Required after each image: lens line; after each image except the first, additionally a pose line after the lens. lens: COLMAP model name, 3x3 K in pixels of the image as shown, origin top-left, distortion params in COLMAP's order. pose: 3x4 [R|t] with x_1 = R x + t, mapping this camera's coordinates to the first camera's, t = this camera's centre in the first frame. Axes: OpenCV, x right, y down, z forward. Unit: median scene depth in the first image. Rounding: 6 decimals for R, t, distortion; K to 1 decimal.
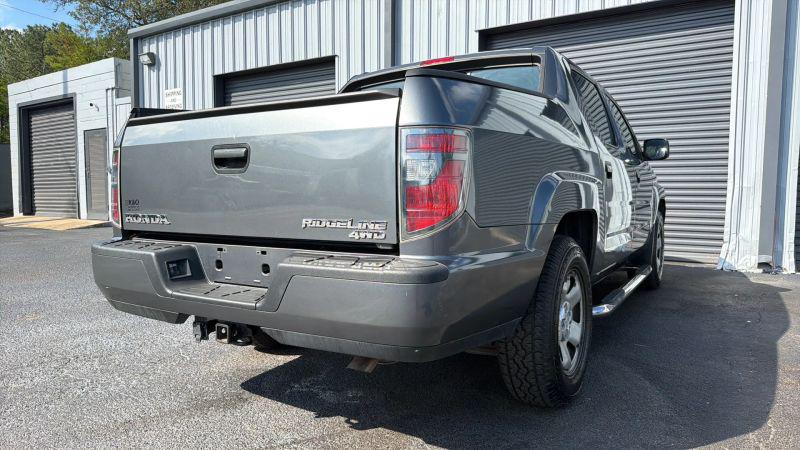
lens RADIAL K [[546.9, 0, 408.6], [0, 546.9, 220.1], [0, 0, 1]] dist [-0.001063, 0.001952]
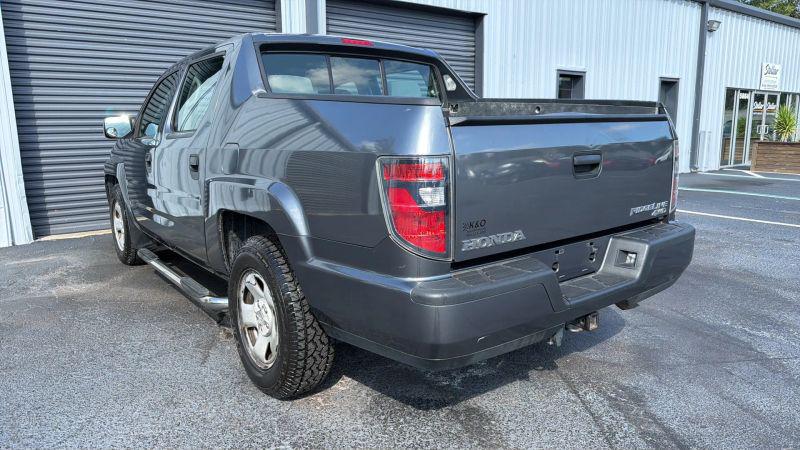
lens RADIAL K [[543.7, 0, 405.2], [0, 543.7, 222.6], [0, 0, 1]] dist [0.041974, -0.000682]
pose [[0.359491, -0.166631, 0.918151, -1.256517], [0.072745, 0.985938, 0.150450, -0.162304], [-0.930309, 0.012706, 0.366557, 0.800821]]
